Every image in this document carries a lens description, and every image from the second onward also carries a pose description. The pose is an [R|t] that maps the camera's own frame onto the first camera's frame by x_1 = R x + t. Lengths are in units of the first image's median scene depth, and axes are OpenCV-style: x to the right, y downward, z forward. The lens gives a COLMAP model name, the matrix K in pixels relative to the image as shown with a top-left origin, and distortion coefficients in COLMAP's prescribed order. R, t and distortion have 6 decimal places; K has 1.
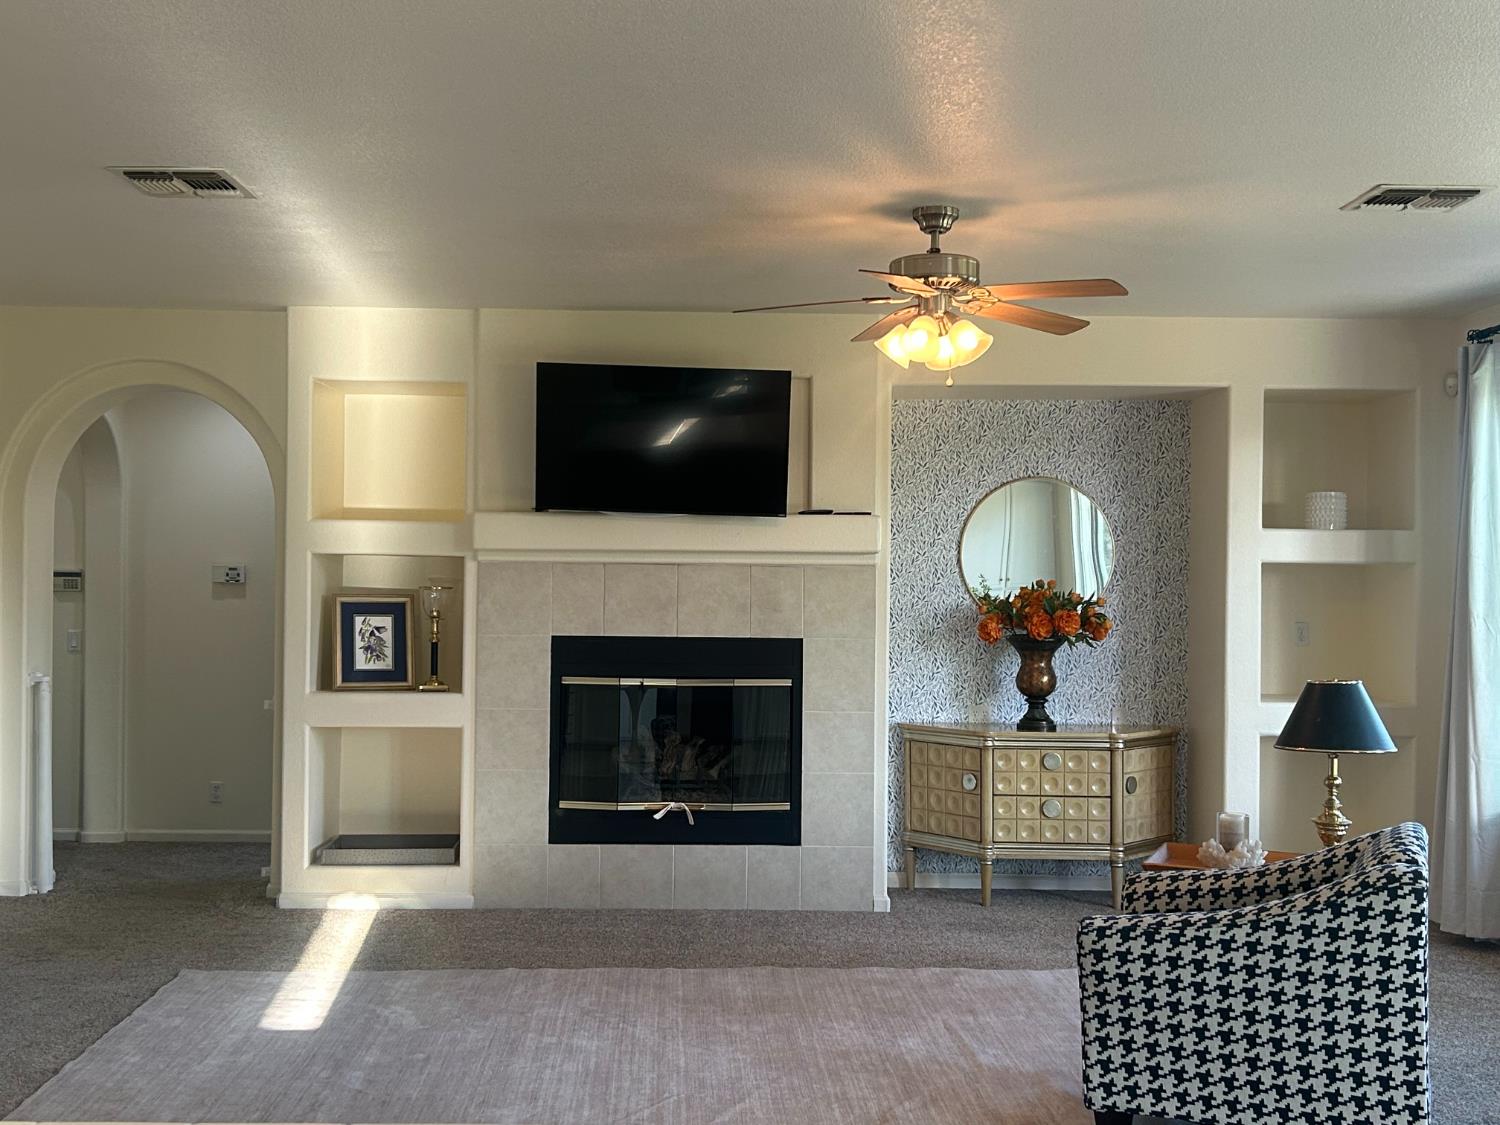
lens RADIAL K [[1697.6, 0, 753.8], [0, 1697.6, 585.6], [0, 0, 1]] dist [0.174318, -0.482660]
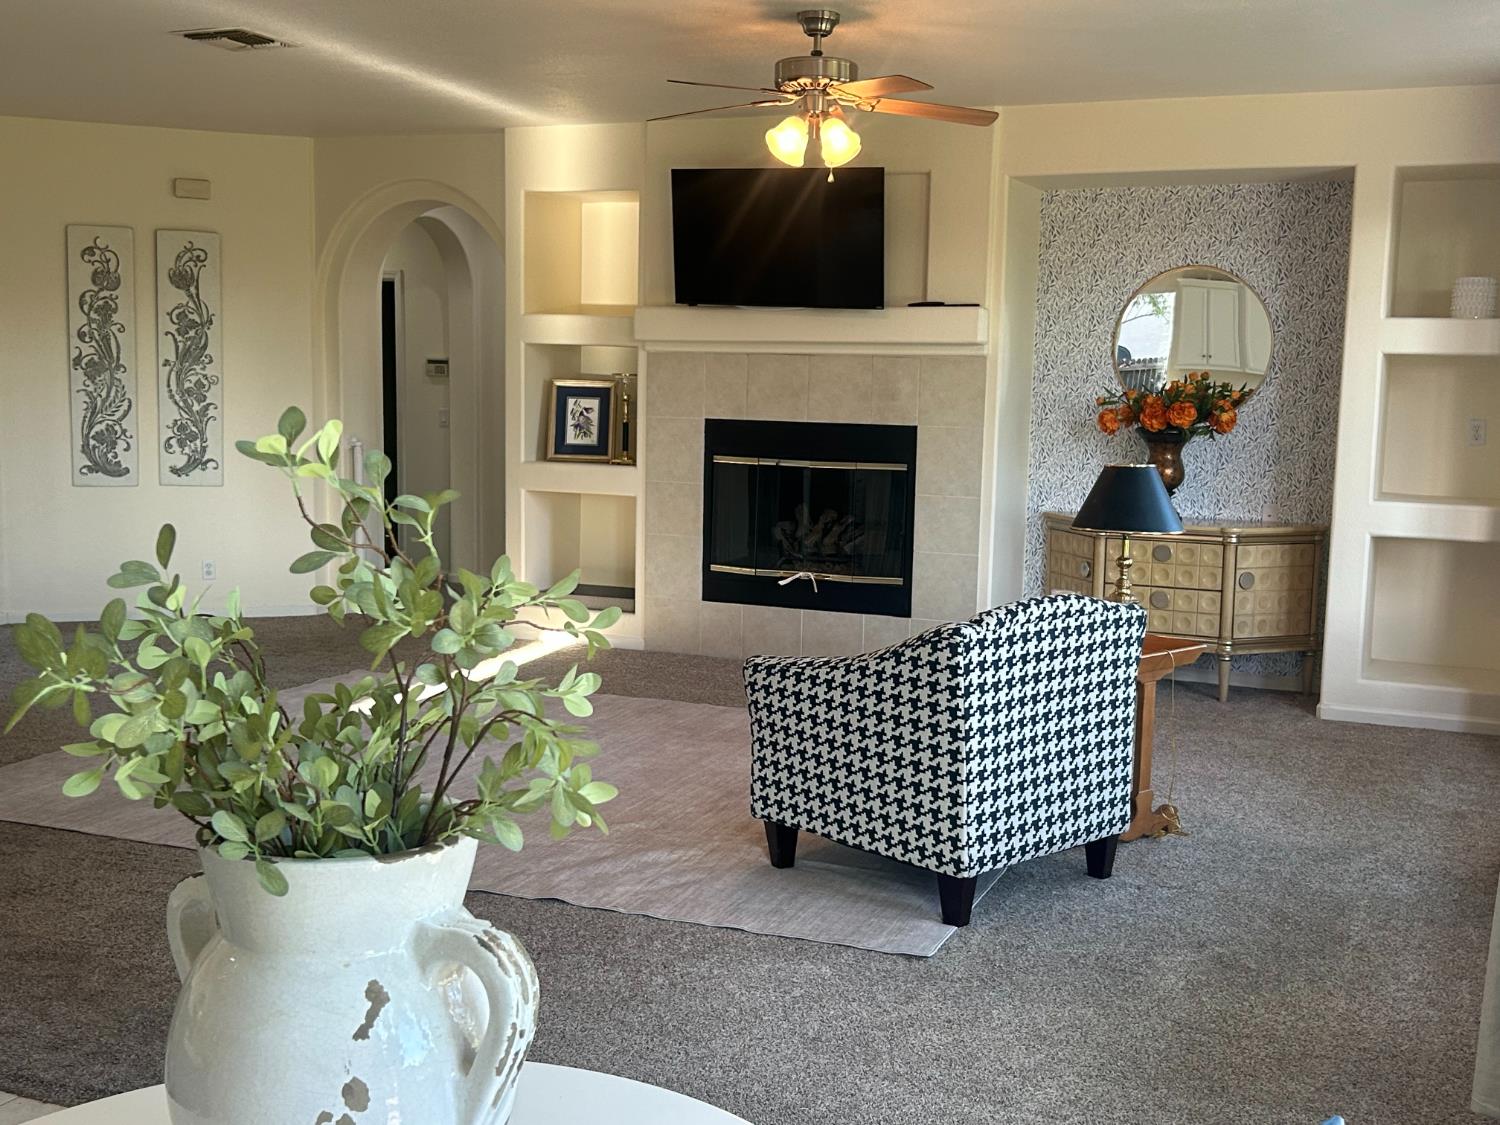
lens RADIAL K [[1697.6, 0, 753.8], [0, 1697.6, 585.6], [0, 0, 1]] dist [0.174318, -0.482660]
pose [[0.911654, 0.060592, -0.406468, 0.373780], [-0.013761, 0.993017, 0.117164, 0.006994], [0.410729, -0.101219, 0.906122, -0.018378]]
